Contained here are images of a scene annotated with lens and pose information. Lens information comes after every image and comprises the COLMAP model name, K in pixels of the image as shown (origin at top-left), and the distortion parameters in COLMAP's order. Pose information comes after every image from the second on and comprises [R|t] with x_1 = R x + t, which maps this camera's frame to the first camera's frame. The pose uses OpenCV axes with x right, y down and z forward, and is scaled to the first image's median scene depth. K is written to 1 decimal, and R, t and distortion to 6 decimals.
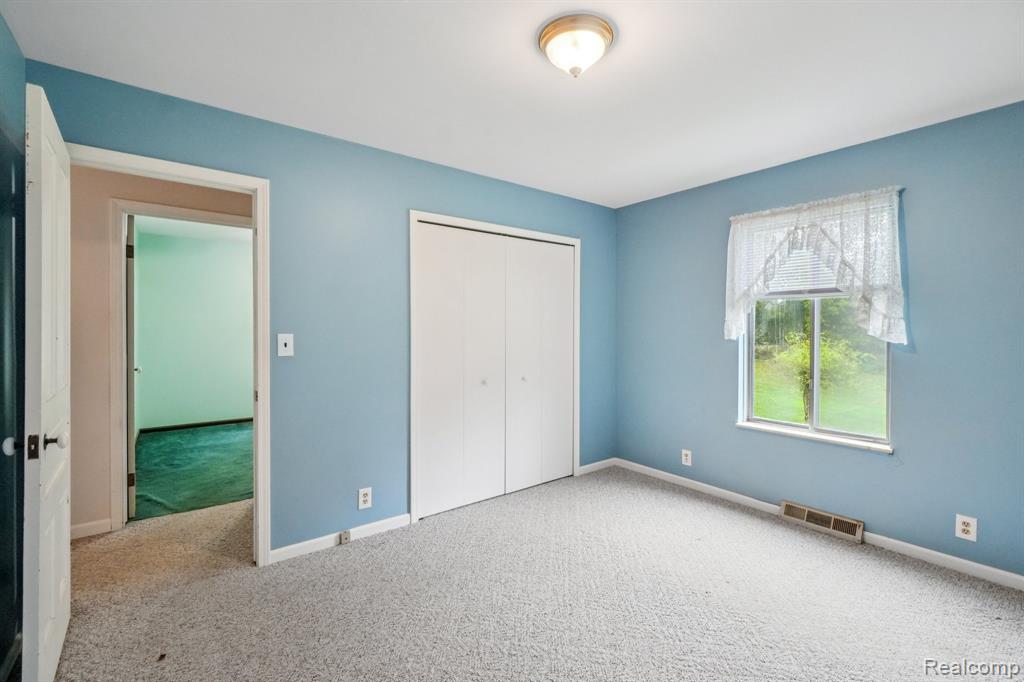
lens RADIAL K [[445.9, 0, 515.4], [0, 445.9, 335.9], [0, 0, 1]] dist [-0.006723, 0.002880]
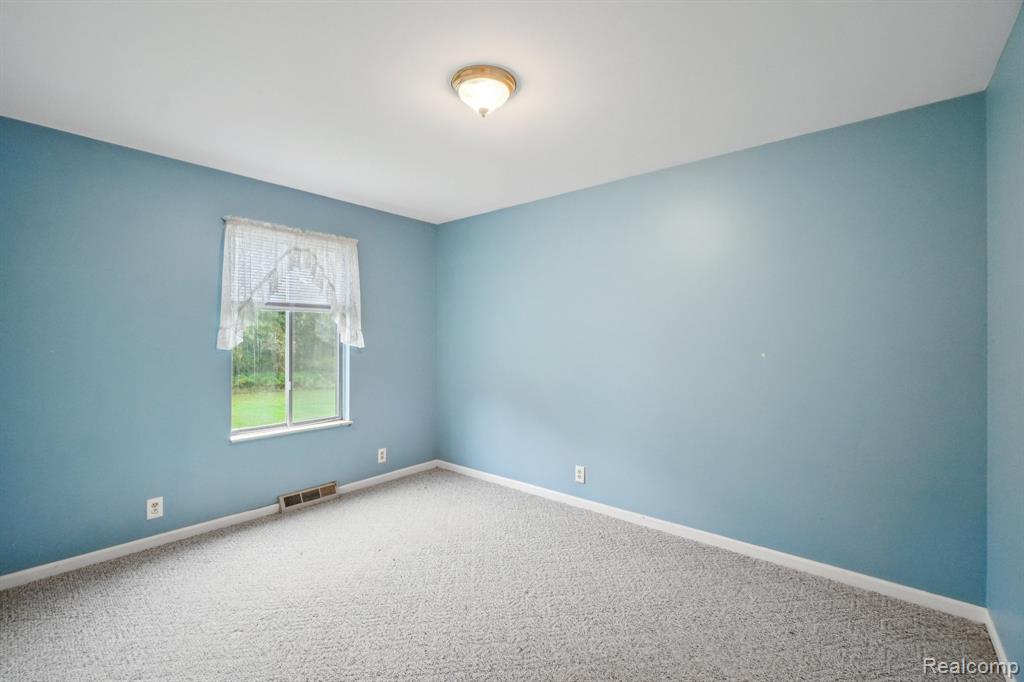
lens RADIAL K [[445.9, 0, 514.6], [0, 445.9, 338.6], [0, 0, 1]] dist [-0.006723, 0.002880]
pose [[-0.218618, -0.006740, 0.975787, -0.609445], [0.009202, 0.999917, 0.008969, -0.018550], [-0.975767, 0.010940, -0.218538, 0.716356]]
